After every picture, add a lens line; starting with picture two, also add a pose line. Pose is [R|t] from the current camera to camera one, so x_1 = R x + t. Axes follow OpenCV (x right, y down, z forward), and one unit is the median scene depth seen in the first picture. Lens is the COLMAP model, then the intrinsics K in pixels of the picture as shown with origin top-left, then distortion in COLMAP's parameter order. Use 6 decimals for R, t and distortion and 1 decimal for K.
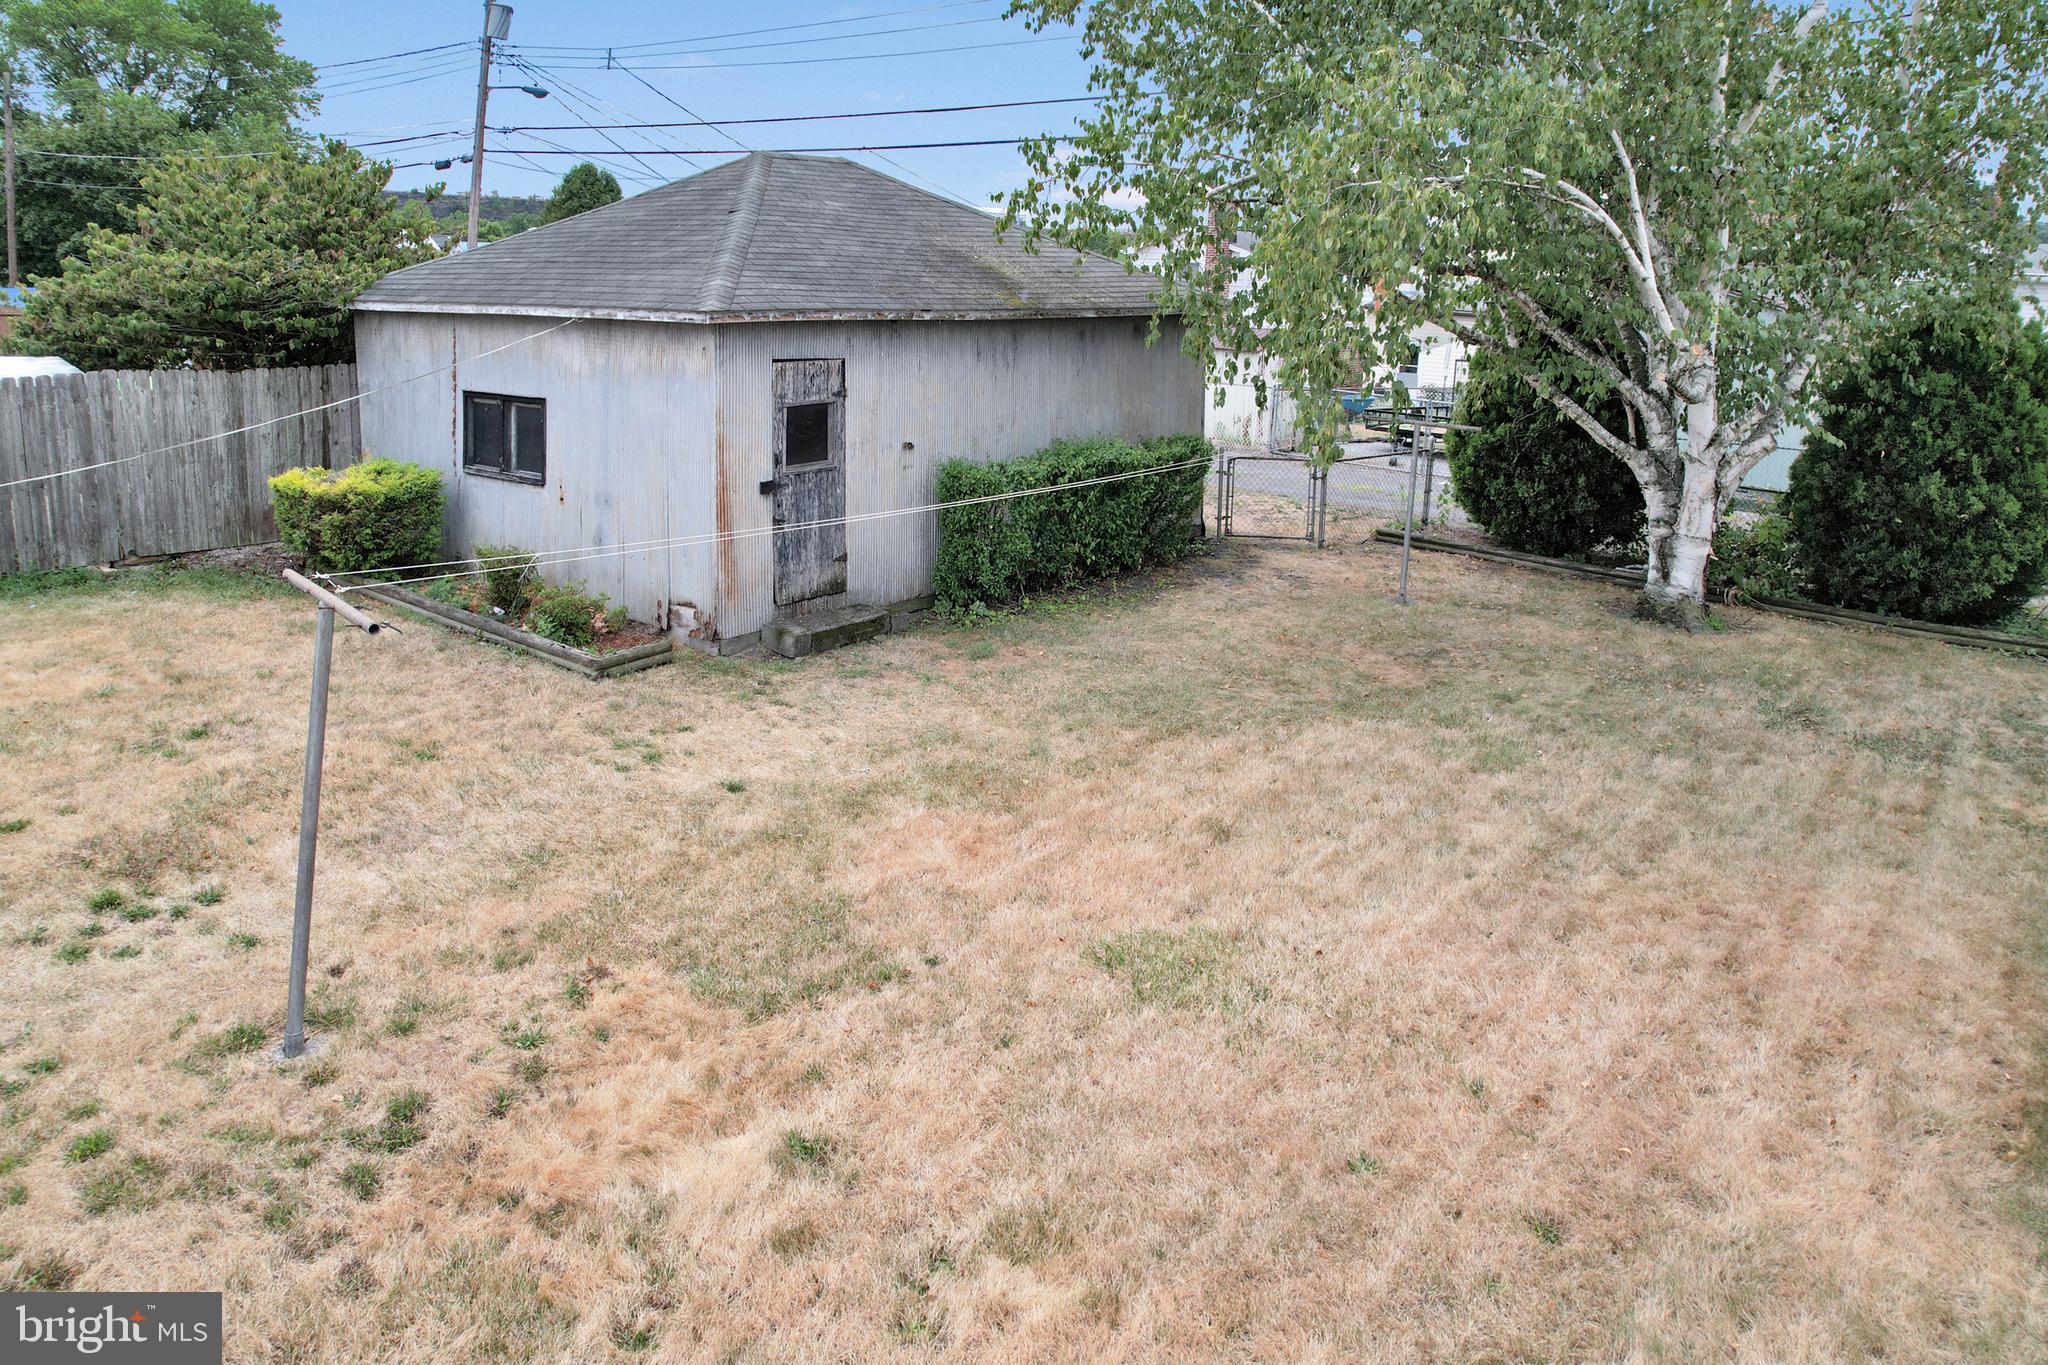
lens RADIAL K [[1345.3, 0, 1022.4], [0, 1345.3, 519.9], [0, 0, 1]] dist [-0.071504, 0.038146]
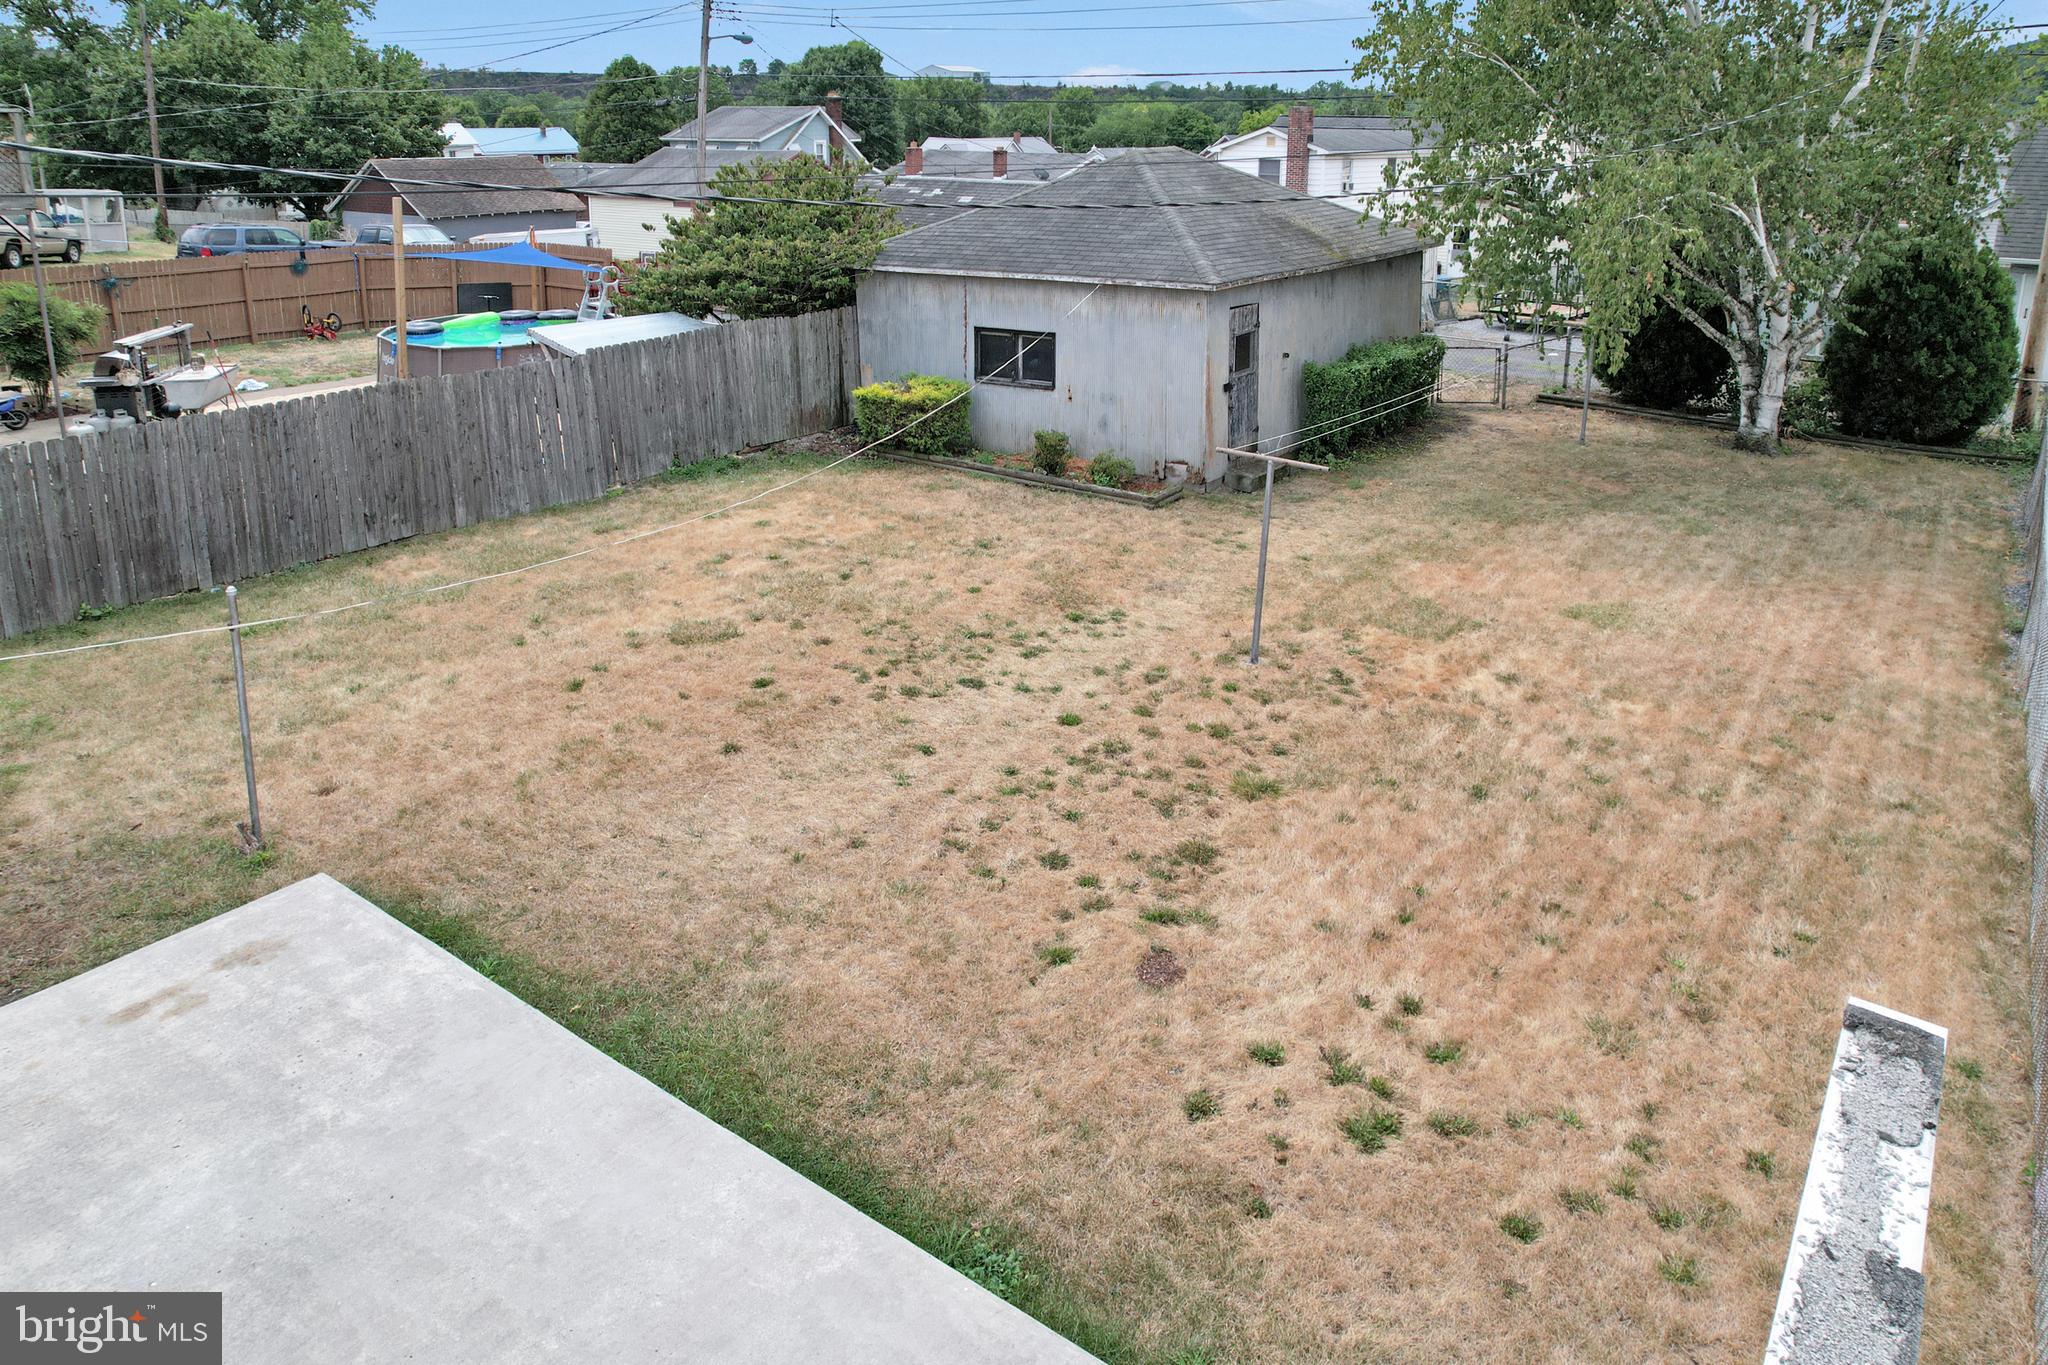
lens RADIAL K [[1373.4, 0, 1056.6], [0, 1373.4, 461.2], [0, 0, 1]] dist [-0.042086, 0.025408]
pose [[0.997331, -0.039468, 0.061422, -0.445323], [0.035514, 0.997305, 0.064193, -0.043925], [-0.063790, -0.061841, 0.996045, -0.560738]]
